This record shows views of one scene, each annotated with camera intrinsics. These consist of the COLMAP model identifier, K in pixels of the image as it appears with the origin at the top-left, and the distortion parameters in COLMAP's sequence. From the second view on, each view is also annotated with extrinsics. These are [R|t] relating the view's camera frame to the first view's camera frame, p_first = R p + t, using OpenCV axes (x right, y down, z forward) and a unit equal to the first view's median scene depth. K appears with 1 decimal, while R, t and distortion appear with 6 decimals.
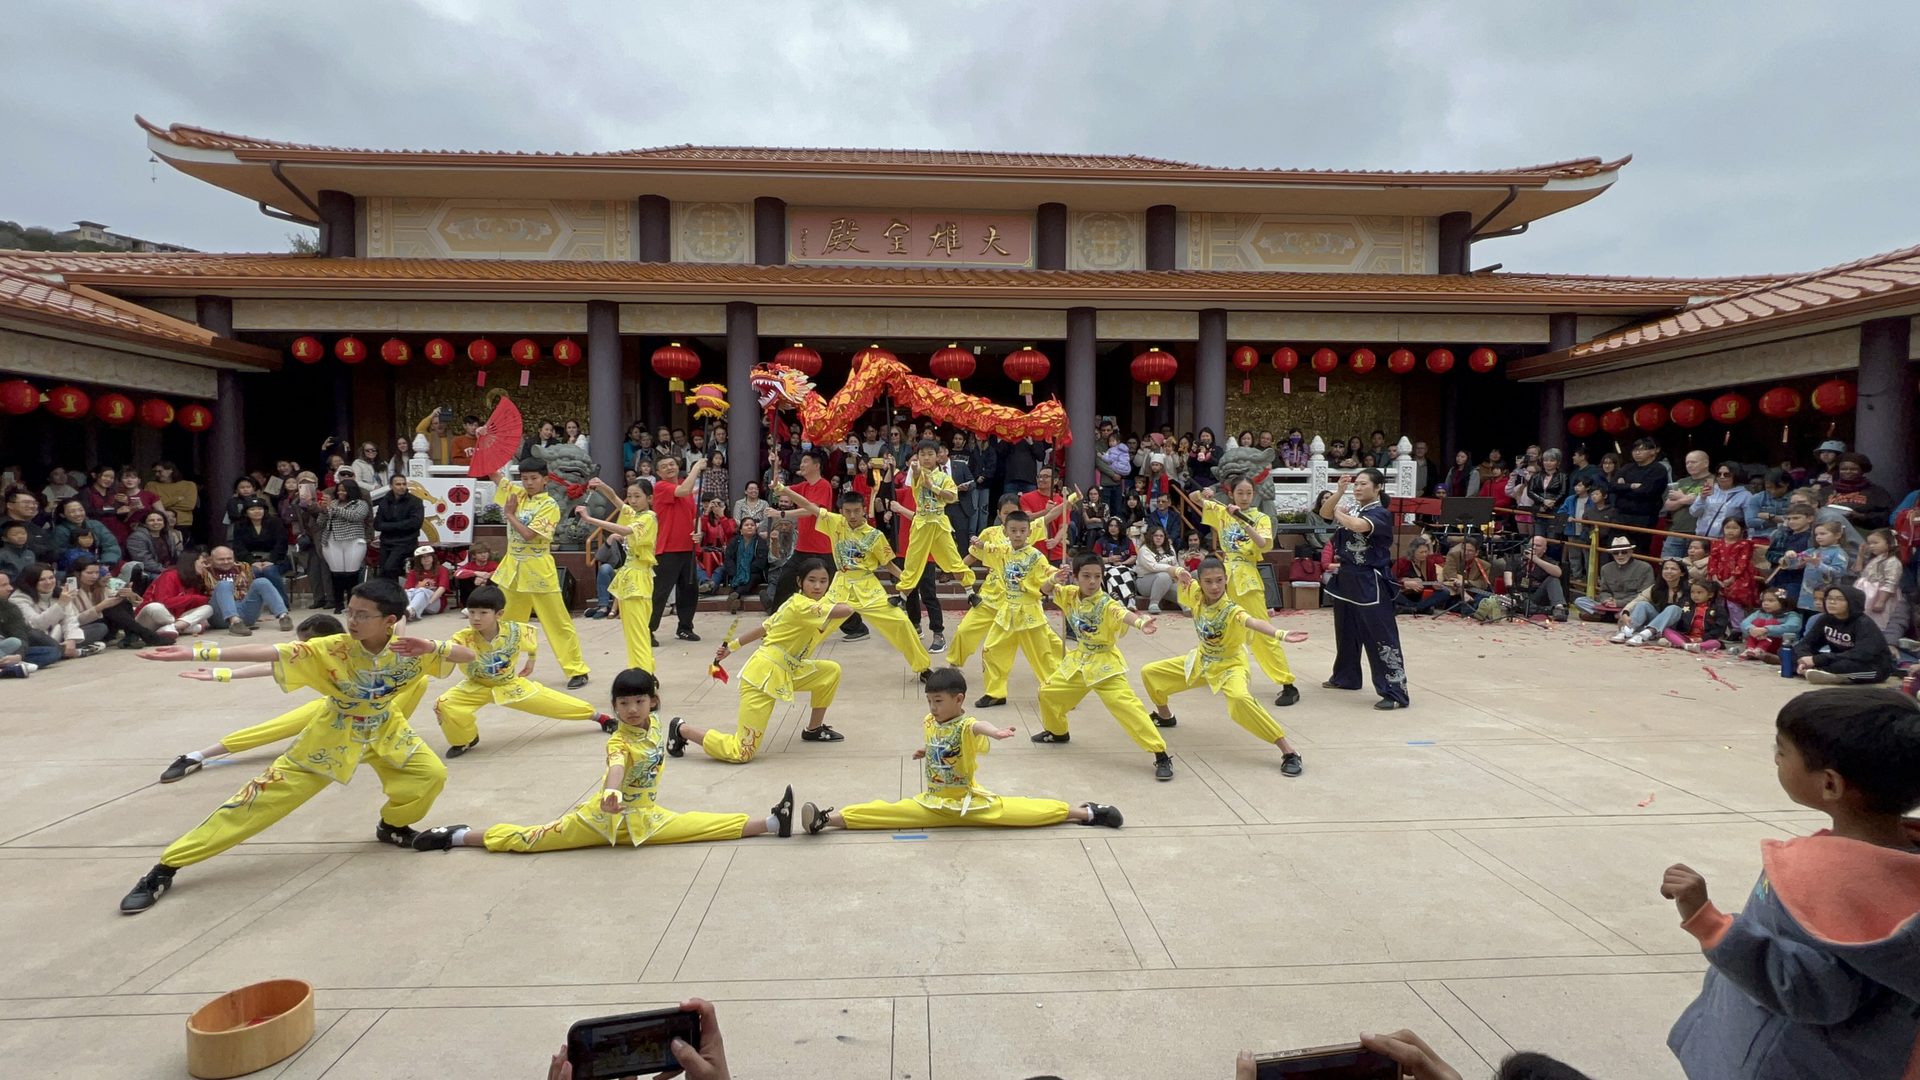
lens RADIAL K [[879.4, 0, 960.0], [0, 879.4, 540.0], [0, 0, 1]] dist [-0.010340, 0.000753]
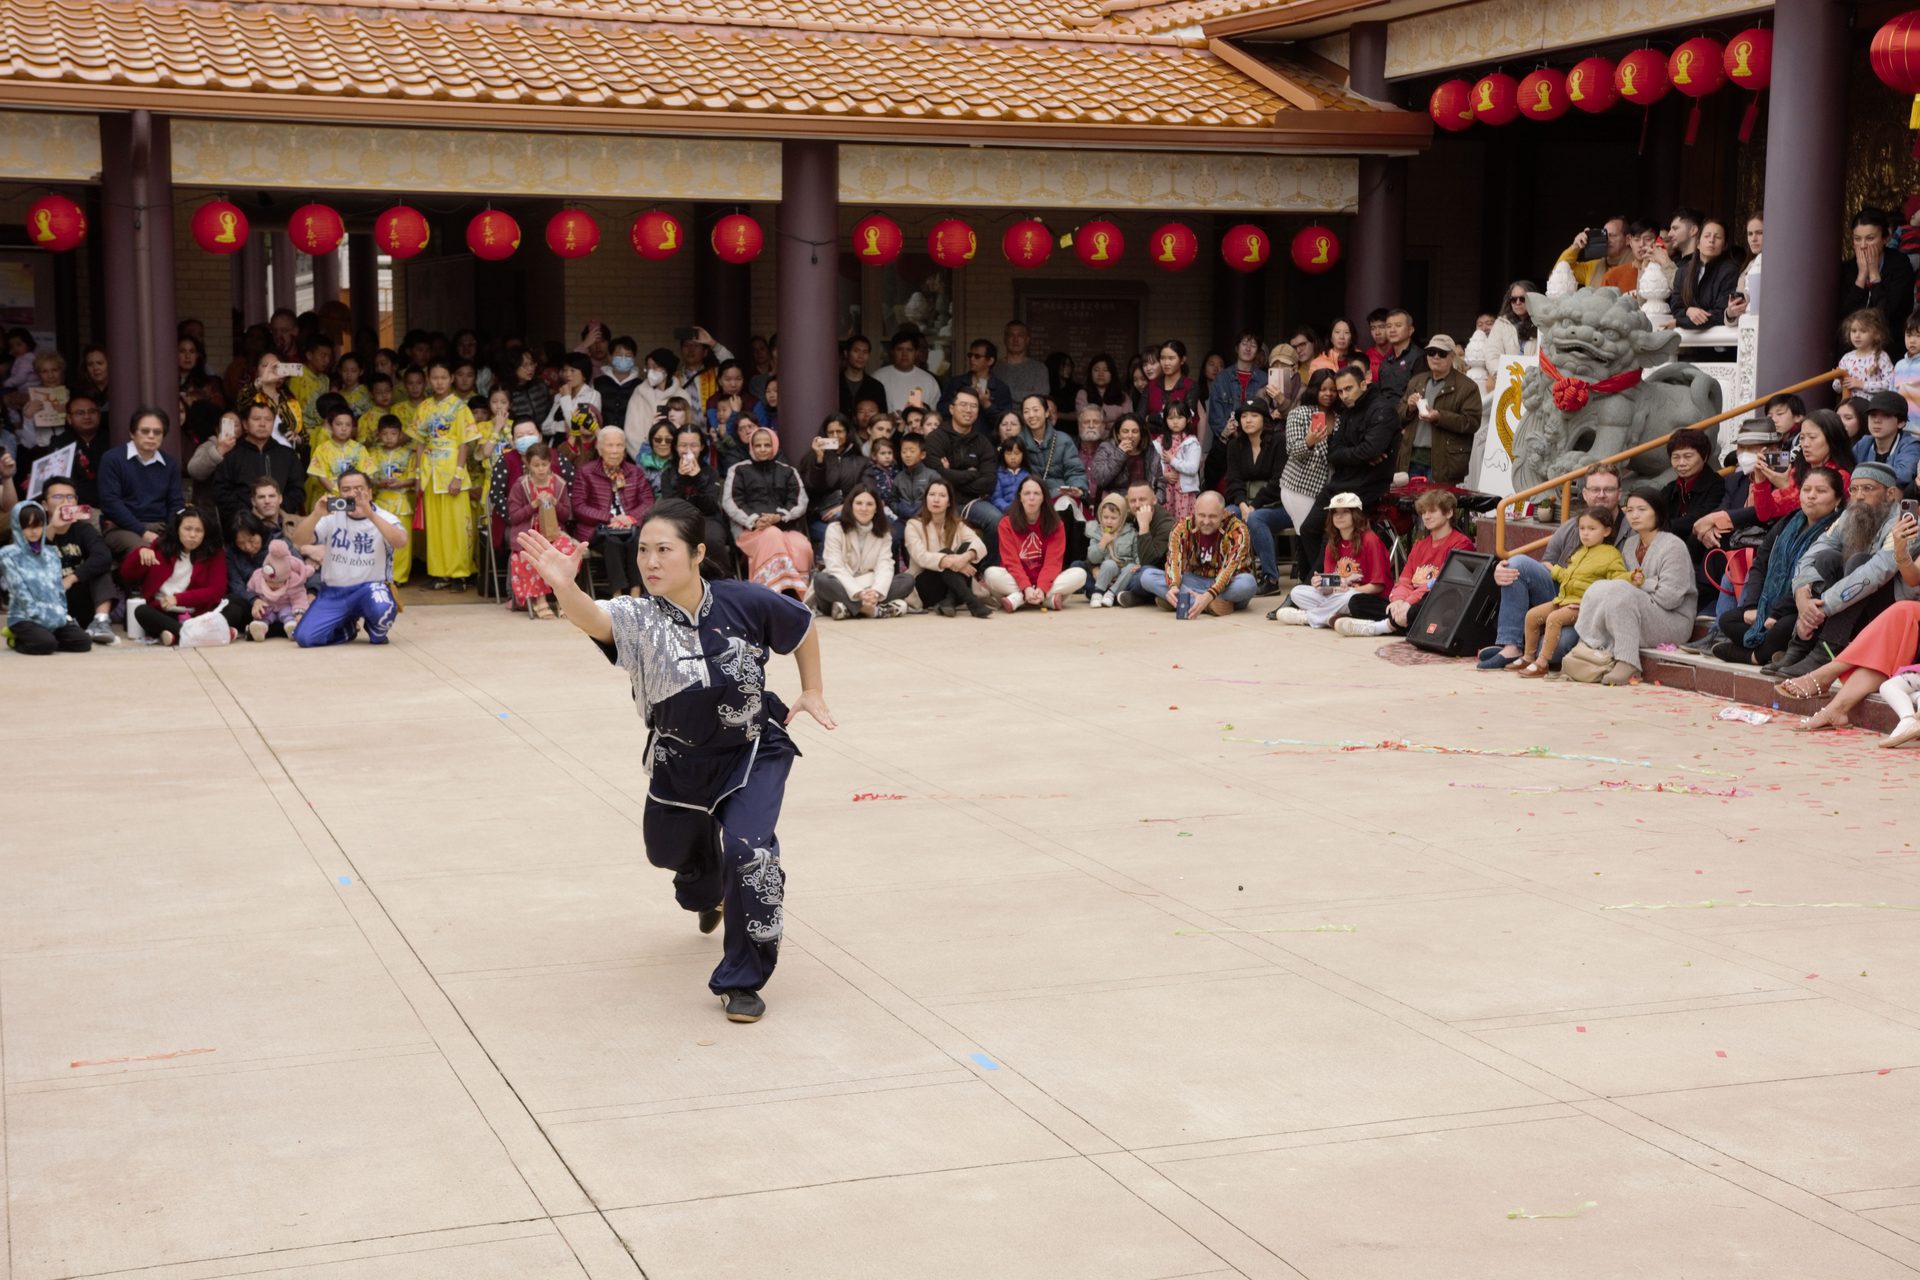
lens RADIAL K [[2763.5, 0, 960.0], [0, 2763.5, 640.0], [0, 0, 1]] dist [0.084290, 0.211654]
pose [[0.281624, 0.103808, -0.953893, 0.756002], [-0.048170, 0.994407, 0.093996, -0.042596], [0.958315, 0.019478, 0.285049, 0.249844]]
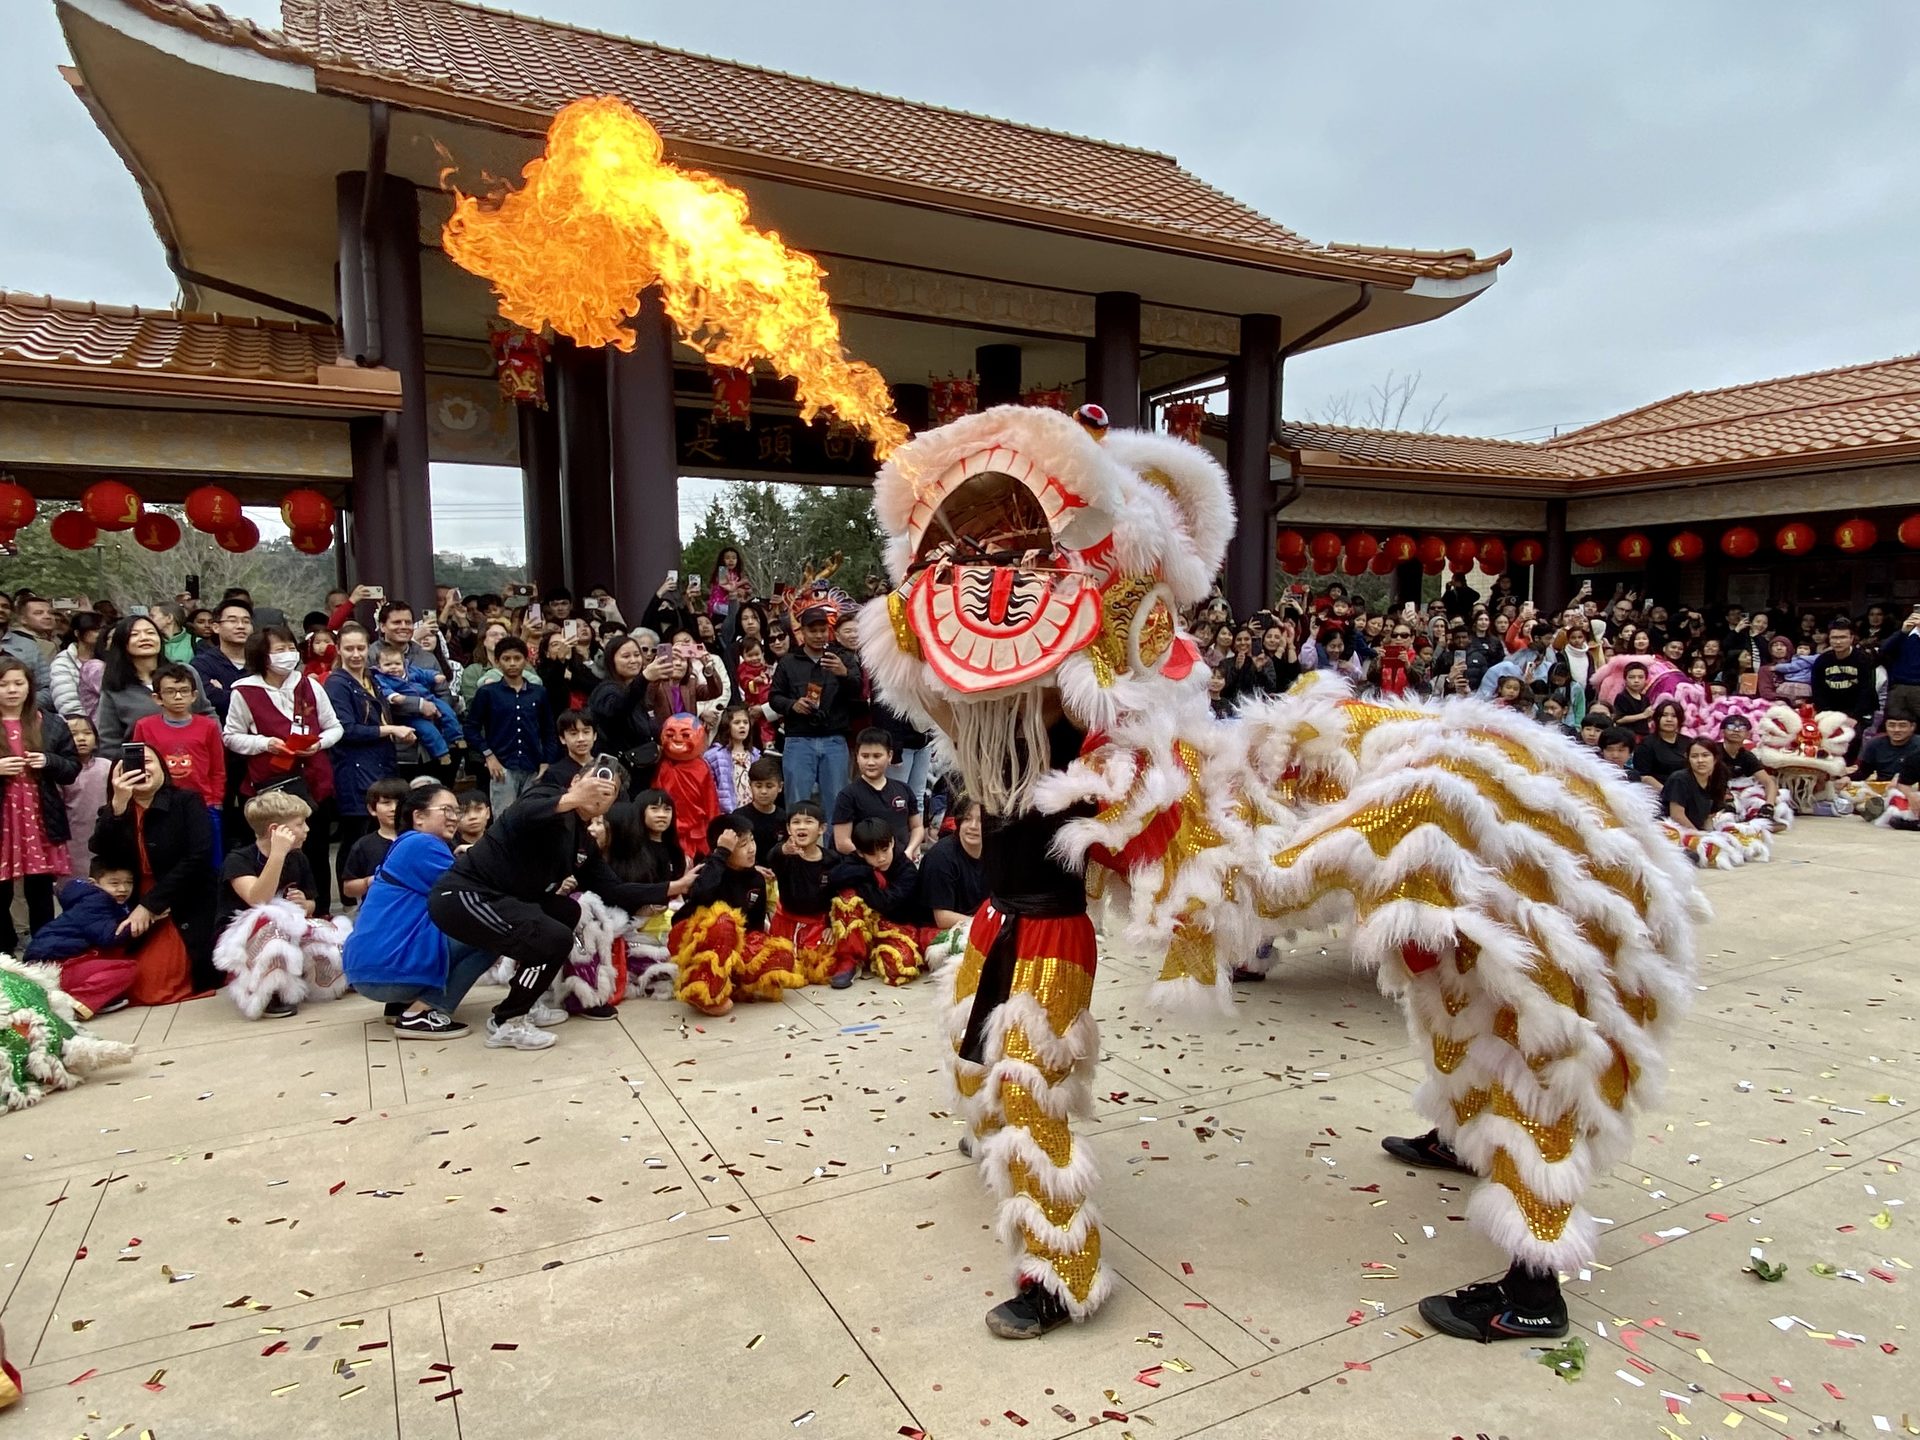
lens RADIAL K [[1185.4, 0, 960.0], [0, 1185.4, 720.0], [0, 0, 1]] dist [0.003092, -0.000115]
pose [[-0.911124, 0.039549, -0.410231, 0.342967], [0.000103, 0.995407, 0.095736, -0.033249], [0.412133, 0.087185, -0.906943, 0.755811]]
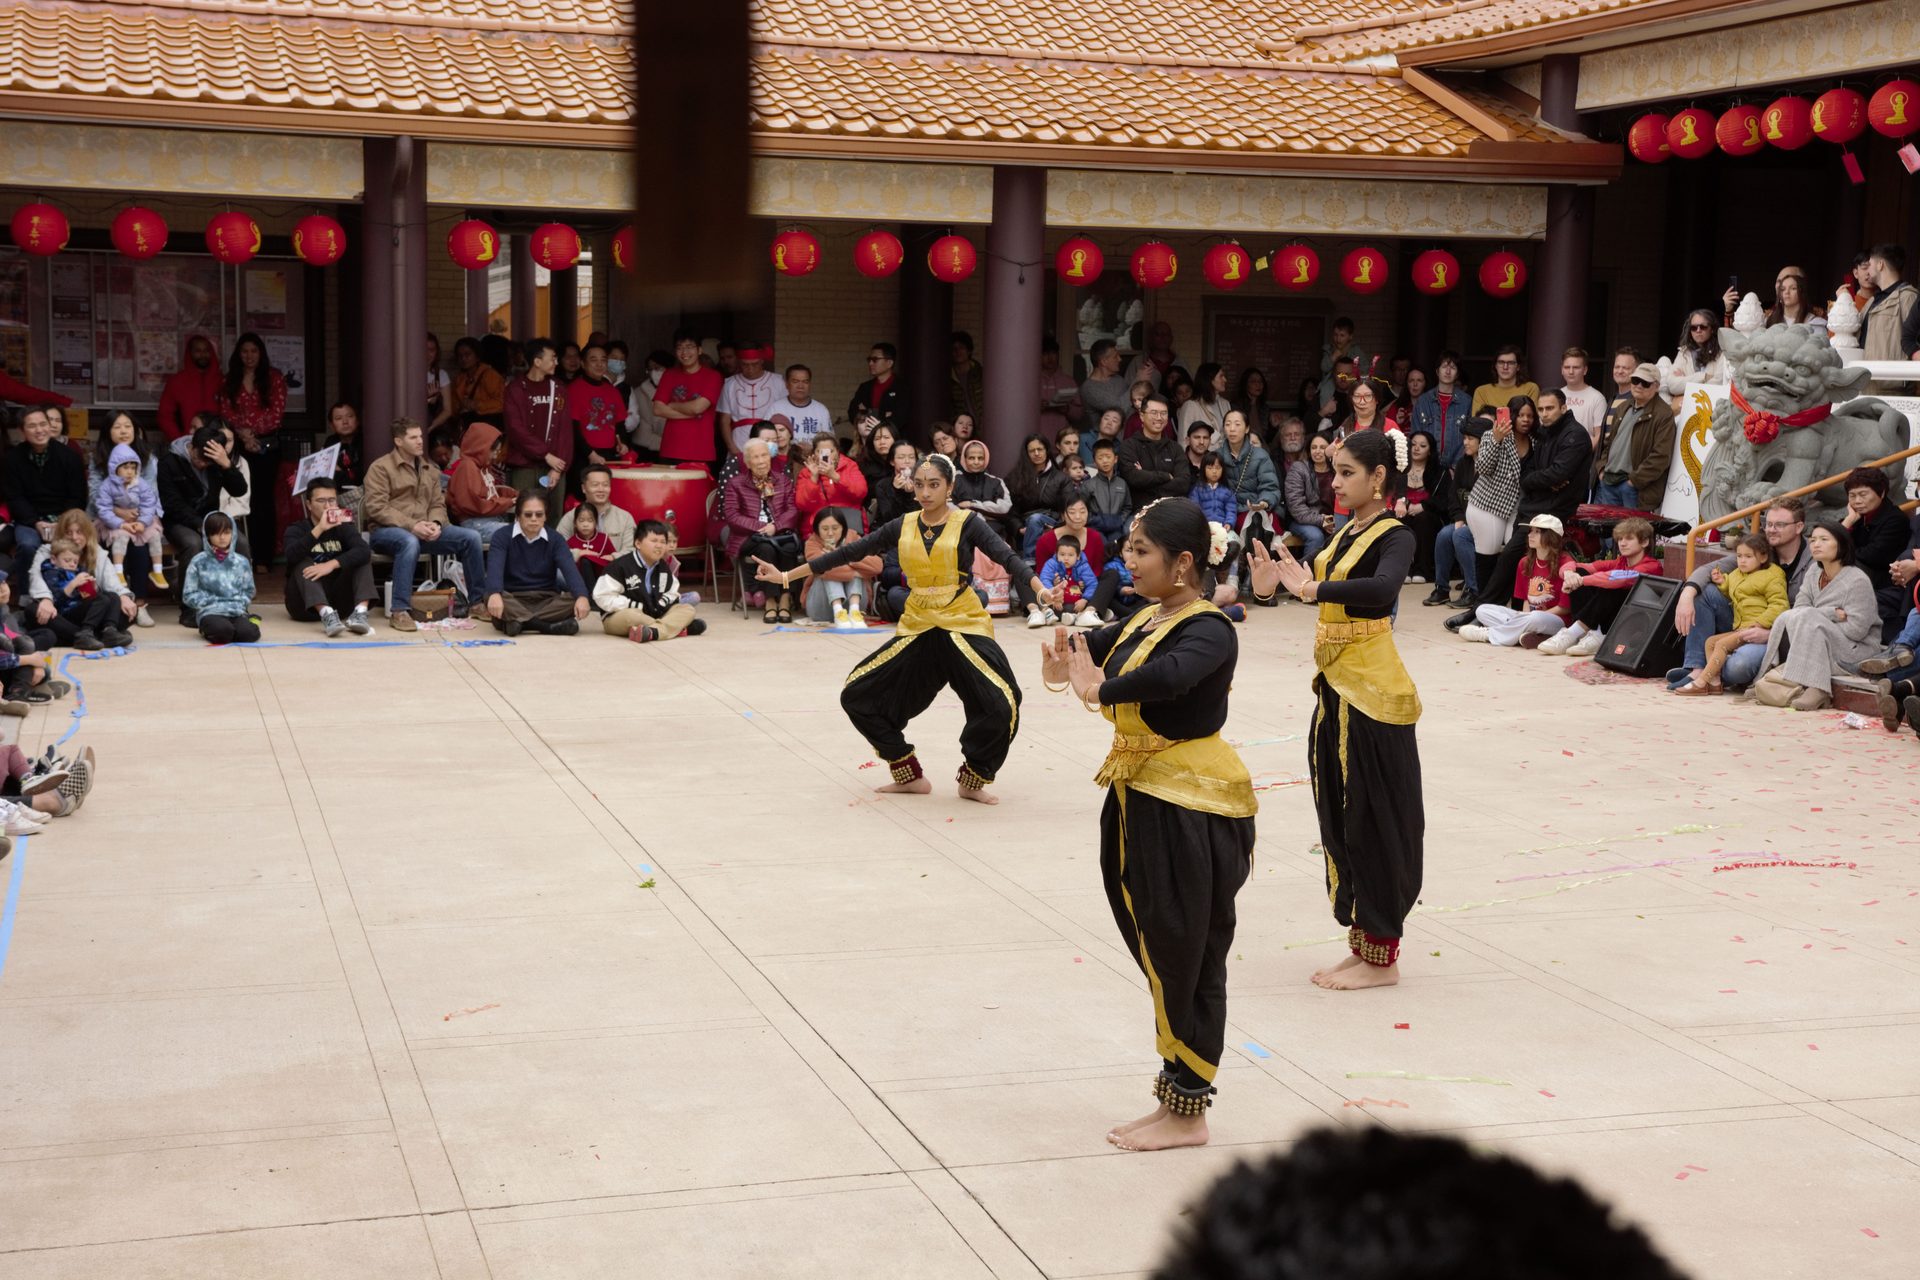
lens RADIAL K [[2763.5, 0, 960.0], [0, 2763.5, 640.0], [0, 0, 1]] dist [0.084290, 0.211654]
pose [[0.232858, 0.114044, -0.965801, 0.813893], [-0.065590, 0.992681, 0.101404, -0.057326], [0.970296, 0.039734, 0.238634, 0.195822]]
